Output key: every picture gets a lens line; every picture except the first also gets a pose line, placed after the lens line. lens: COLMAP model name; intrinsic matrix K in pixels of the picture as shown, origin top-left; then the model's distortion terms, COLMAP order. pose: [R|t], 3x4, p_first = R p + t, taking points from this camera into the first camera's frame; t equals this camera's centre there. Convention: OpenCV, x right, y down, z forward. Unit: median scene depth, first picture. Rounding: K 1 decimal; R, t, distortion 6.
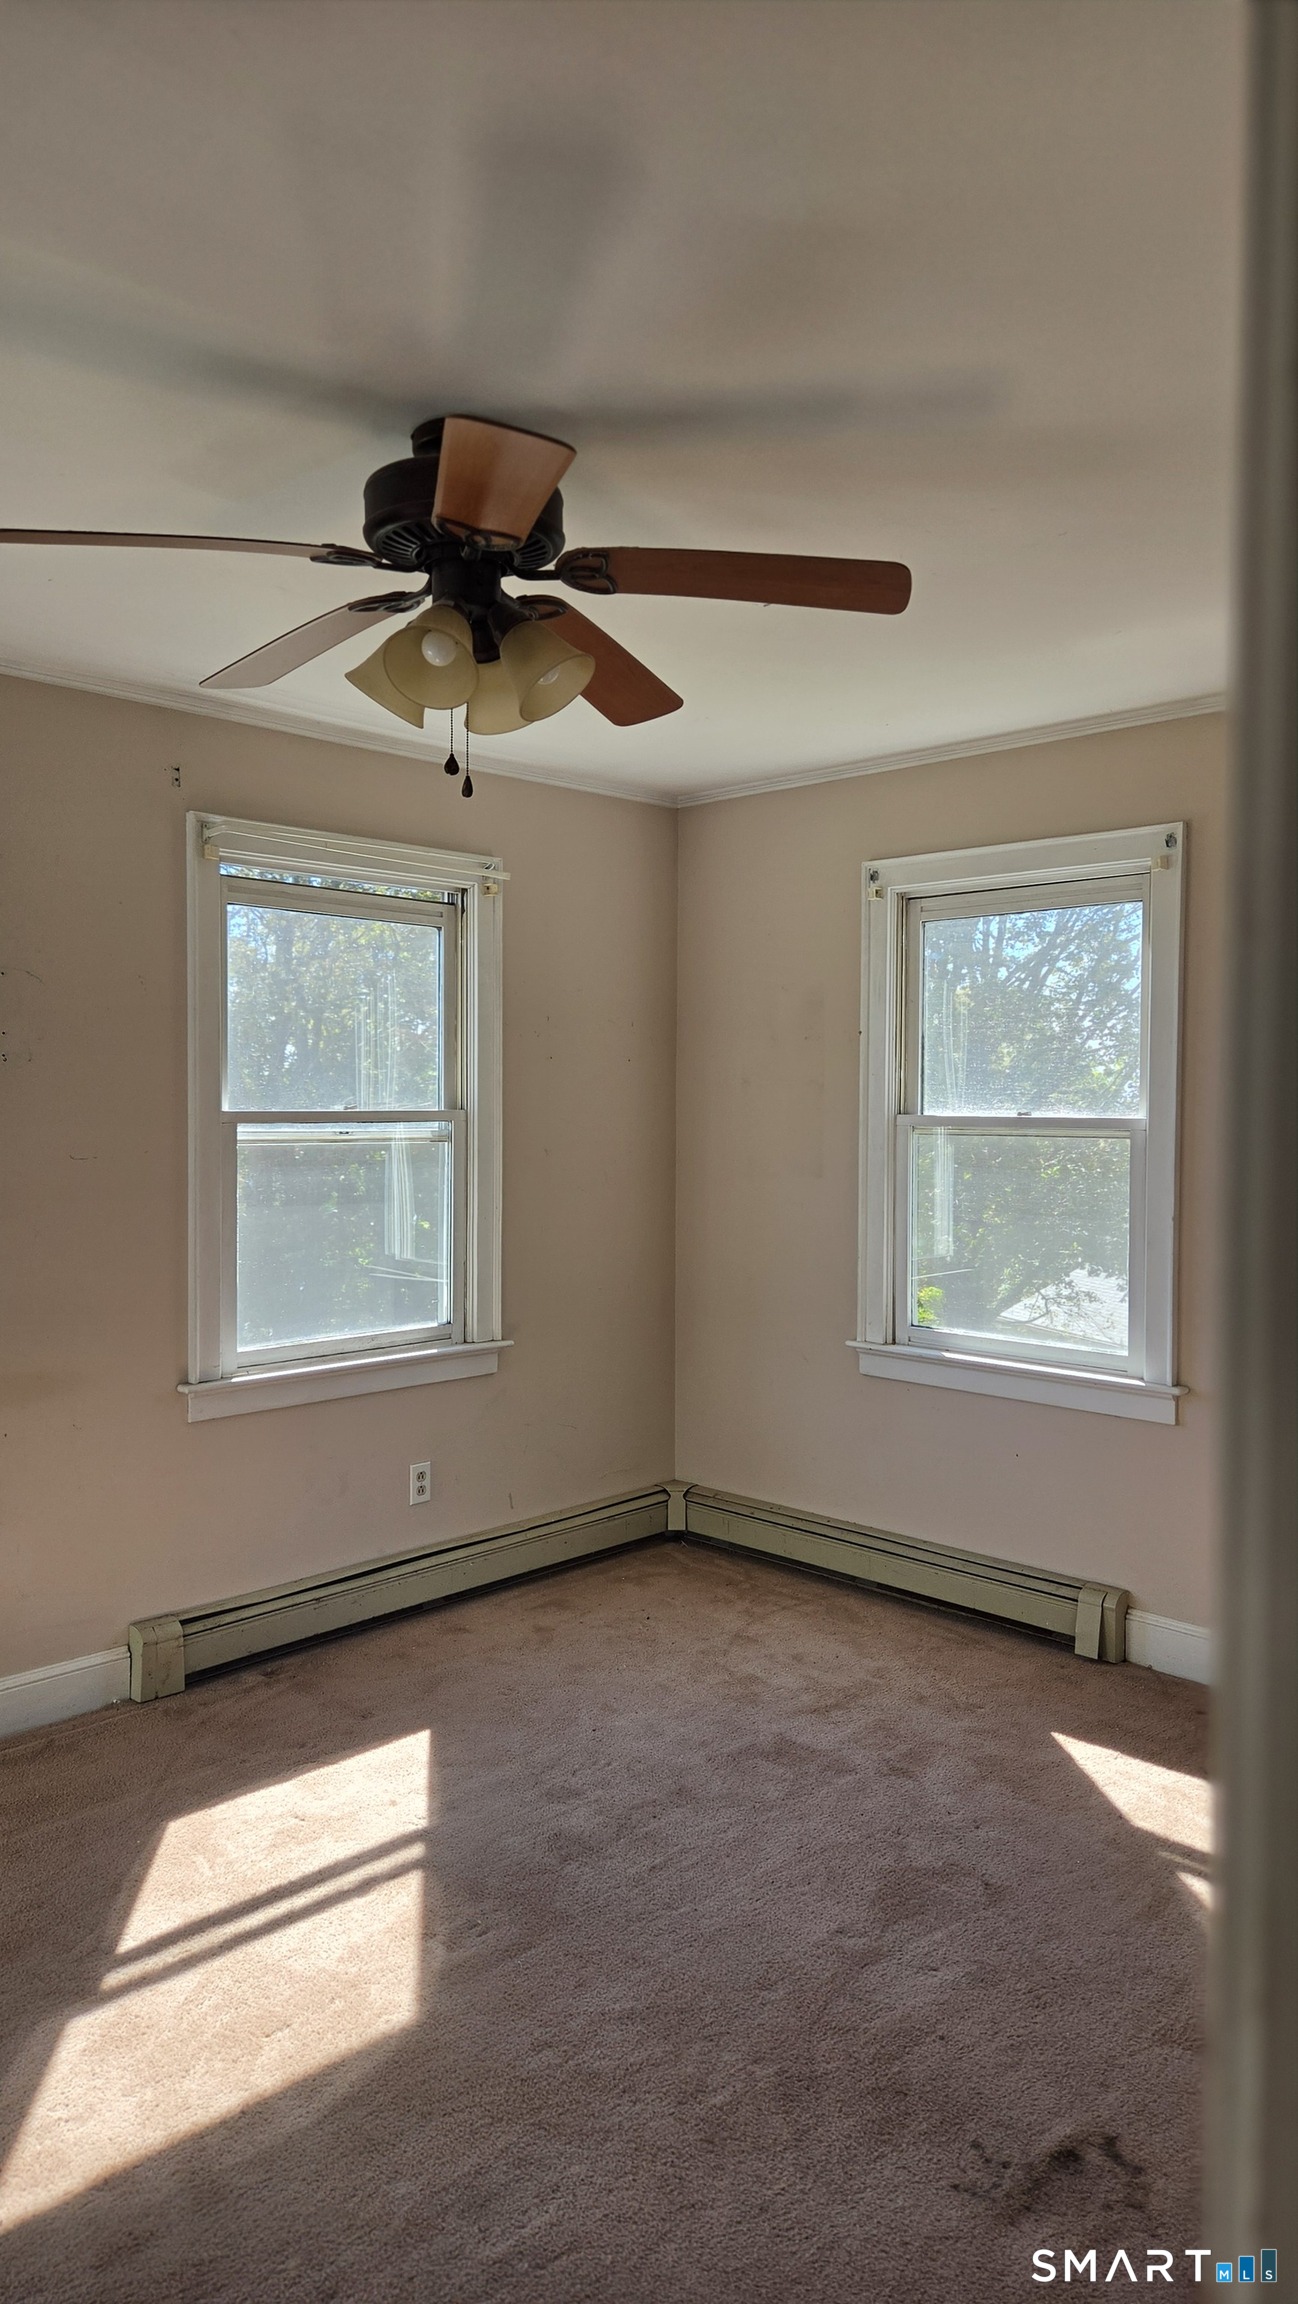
lens RADIAL K [[1589.2, 0, 650.1], [0, 1589.2, 1158.0], [0, 0, 1]] dist [0.065026, -0.062920]
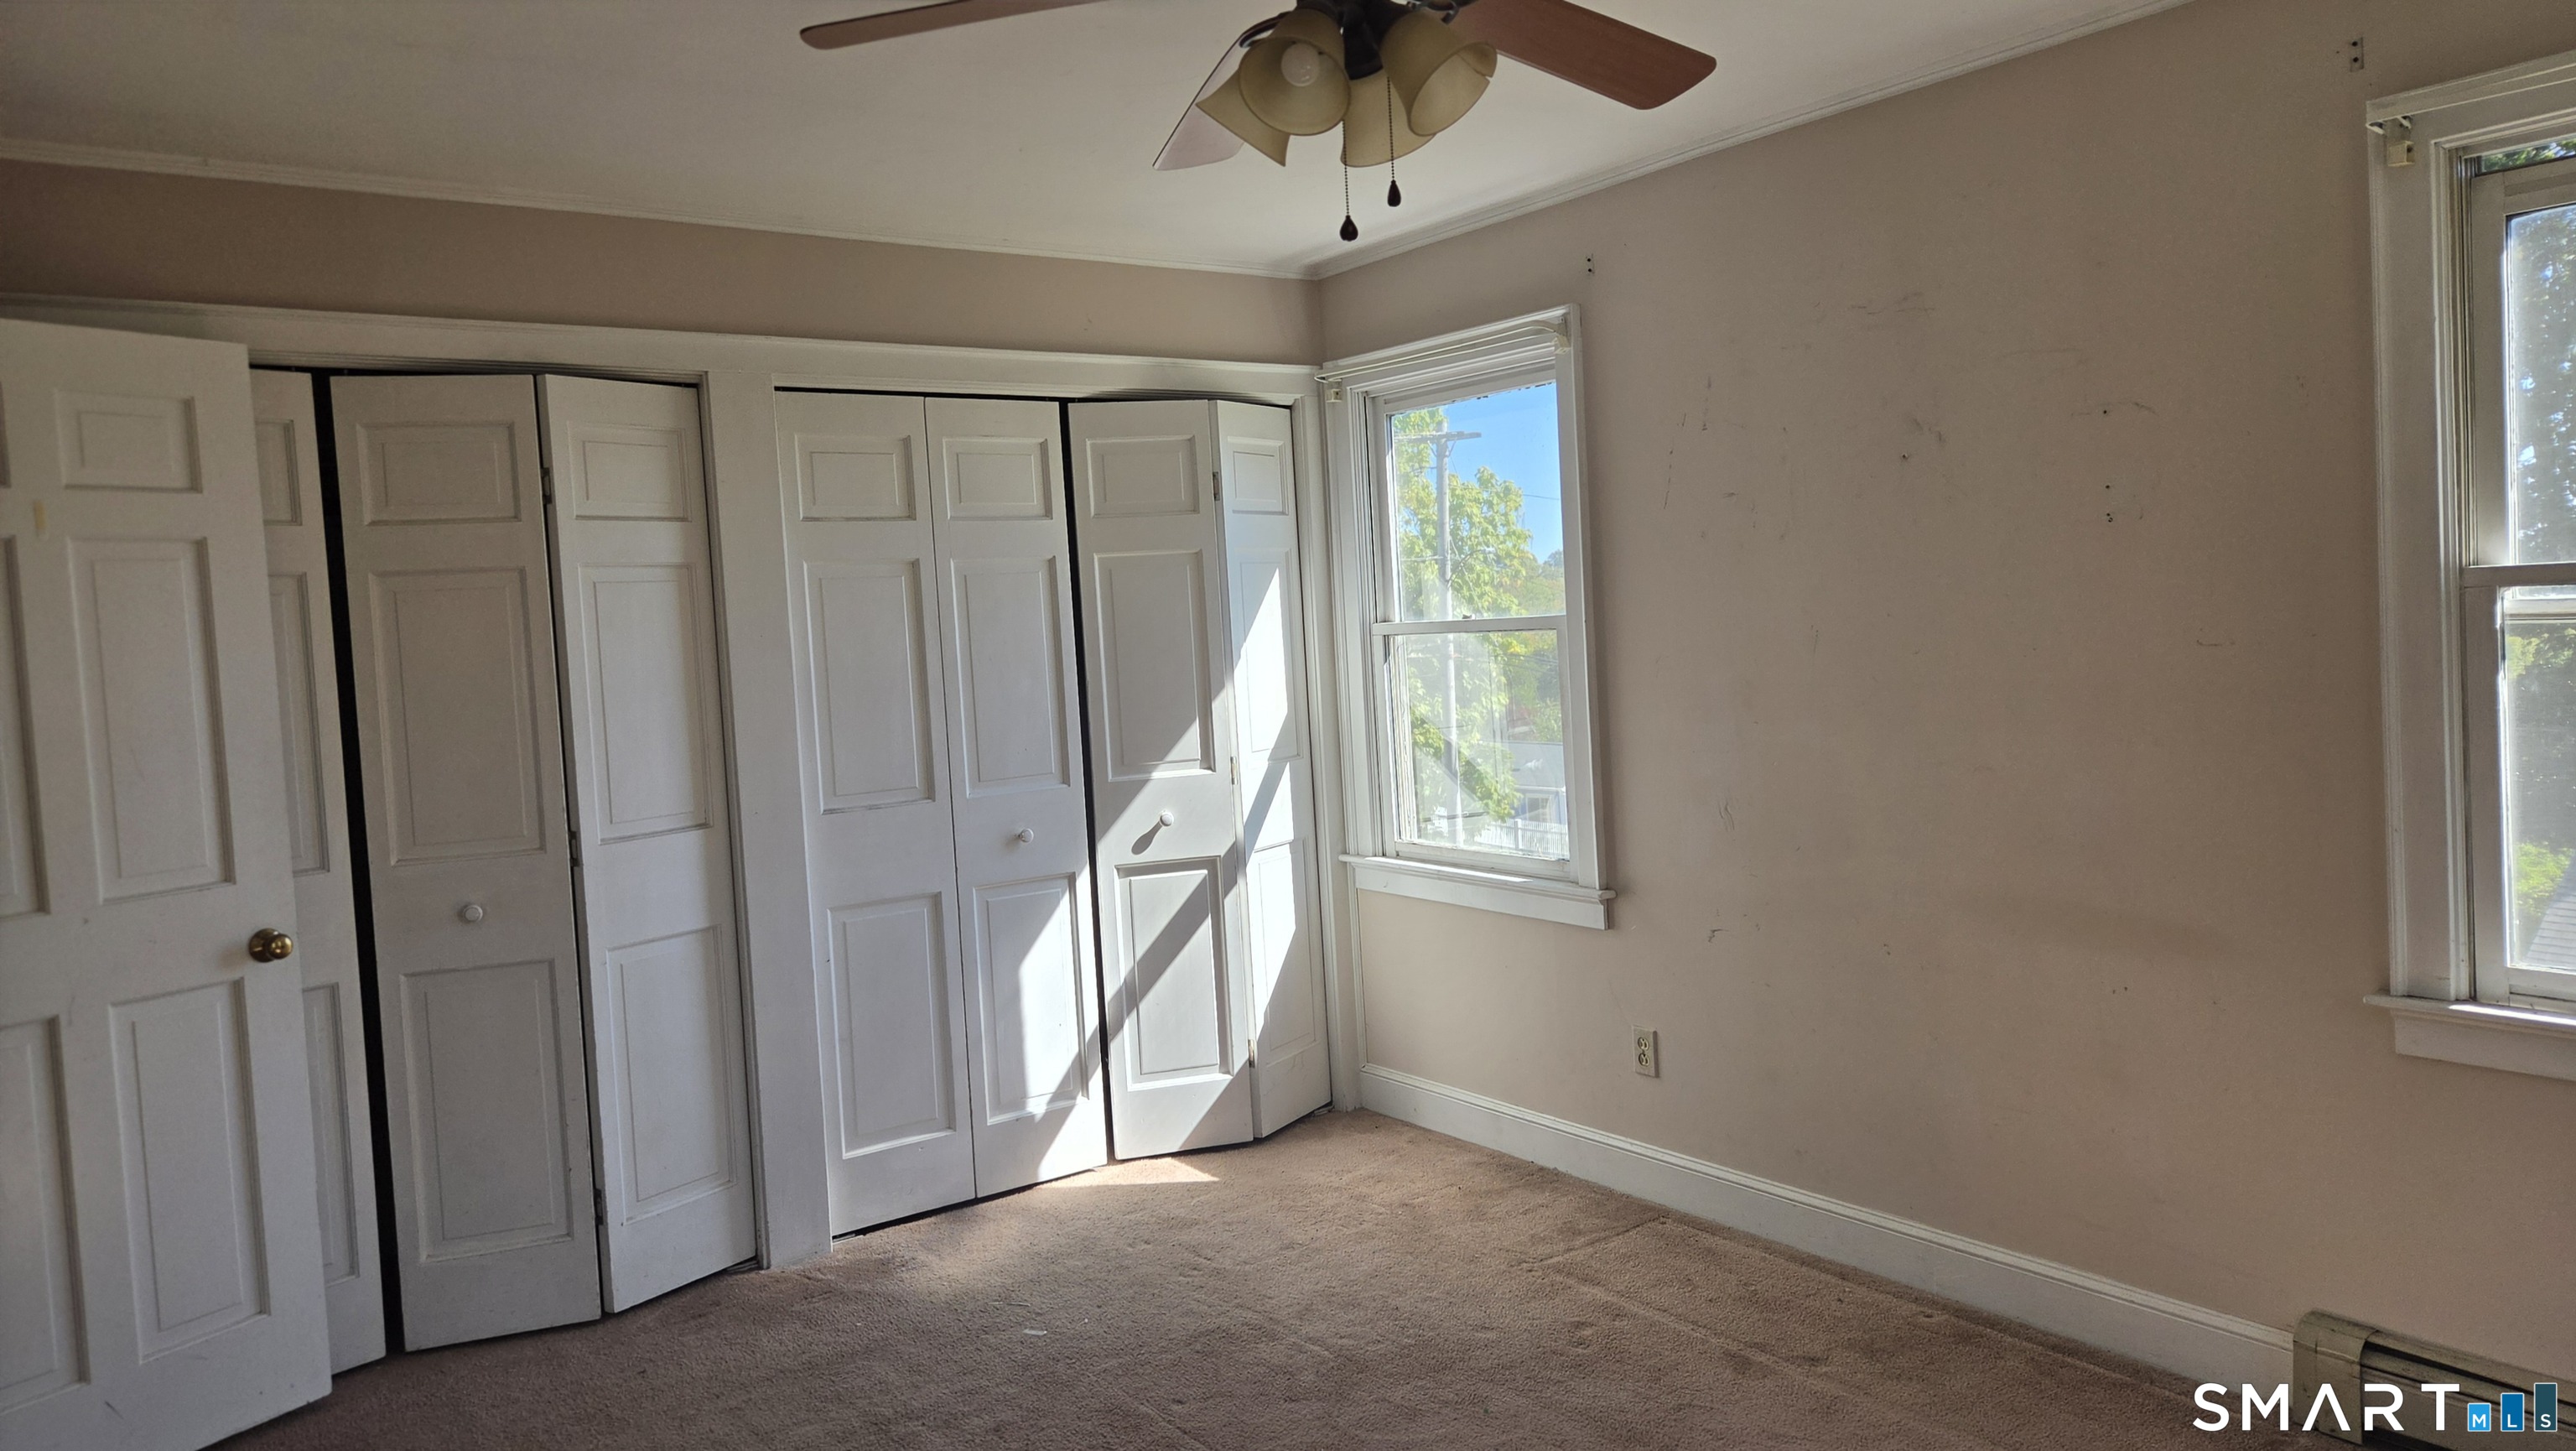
lens RADIAL K [[1777.0, 0, 1291.1], [0, 1777.0, 690.5], [0, 0, 1]] dist [0.065026, -0.062920]
pose [[-0.193760, 0.048365, -0.979856, 0.506352], [0.026999, 0.998669, 0.043954, -0.025470], [0.980677, -0.017938, -0.194808, 0.703137]]
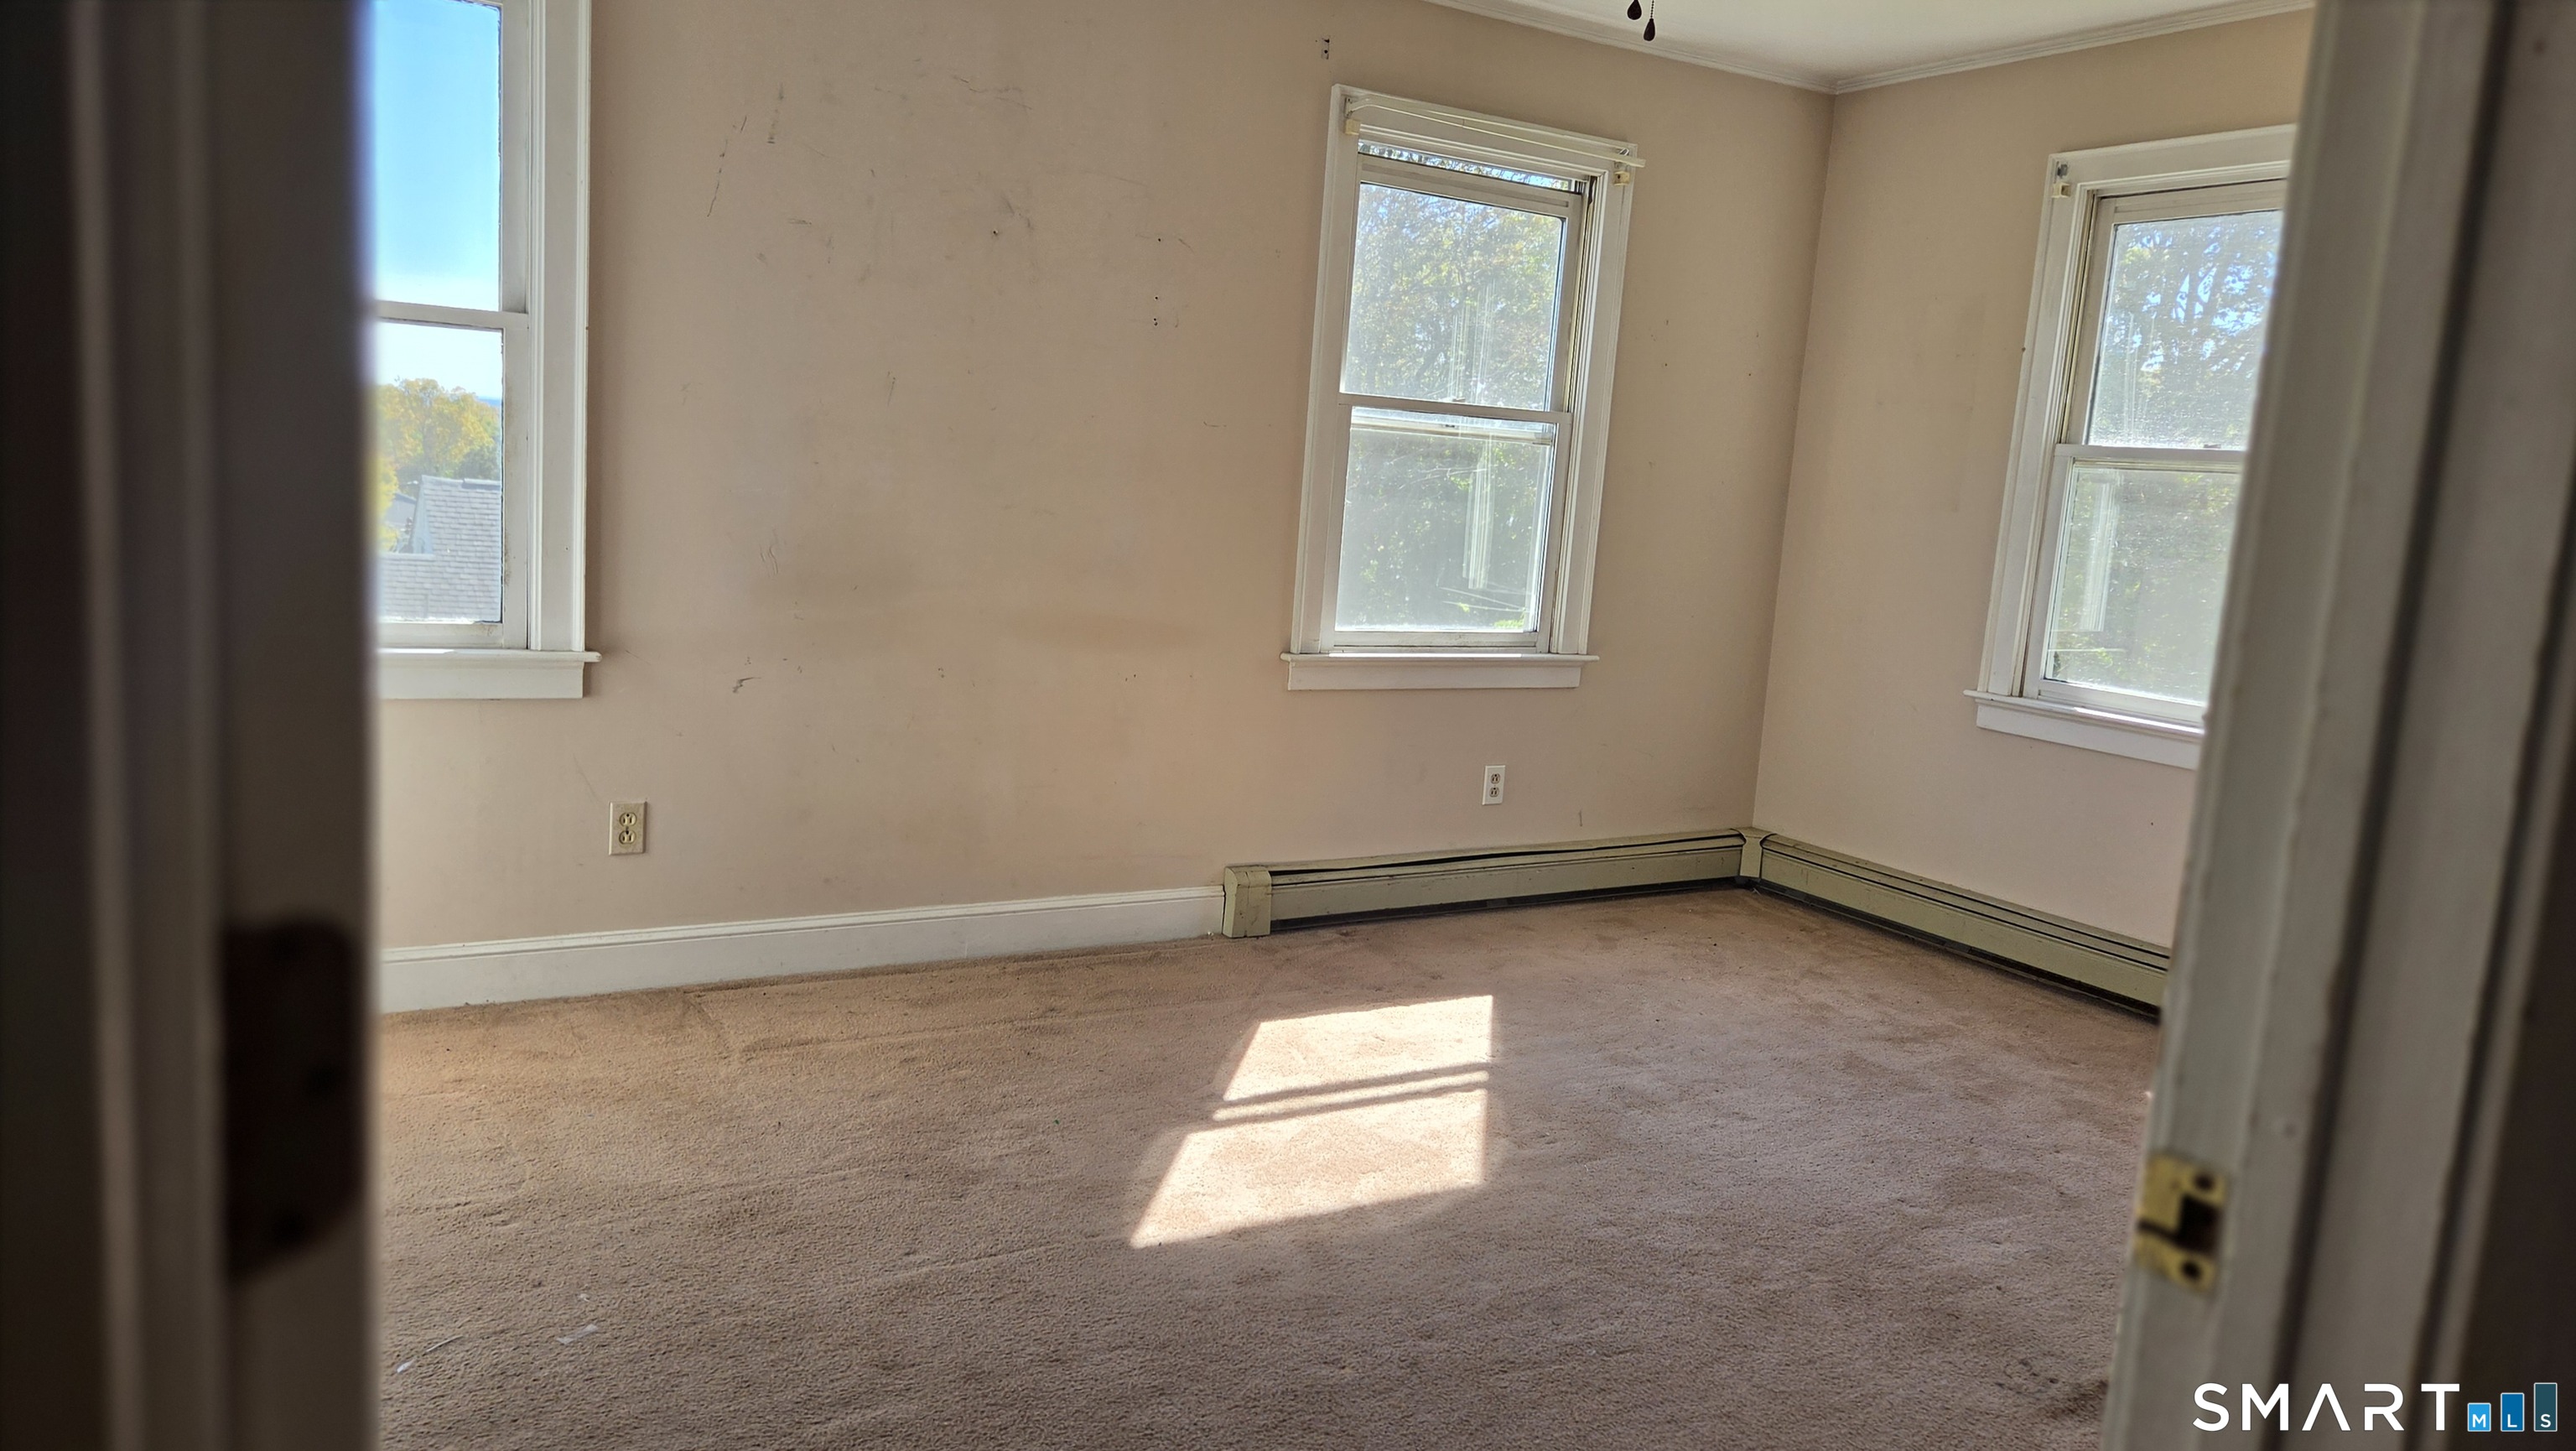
lens RADIAL K [[1750.8, 0, 1250.7], [0, 1750.8, 730.3], [0, 0, 1]] dist [0.072990, -0.098880]
pose [[0.962966, 0.097200, -0.251494, -0.019345], [-0.069093, 0.990572, 0.118292, 0.056612], [0.260621, -0.096534, 0.960603, -0.117302]]
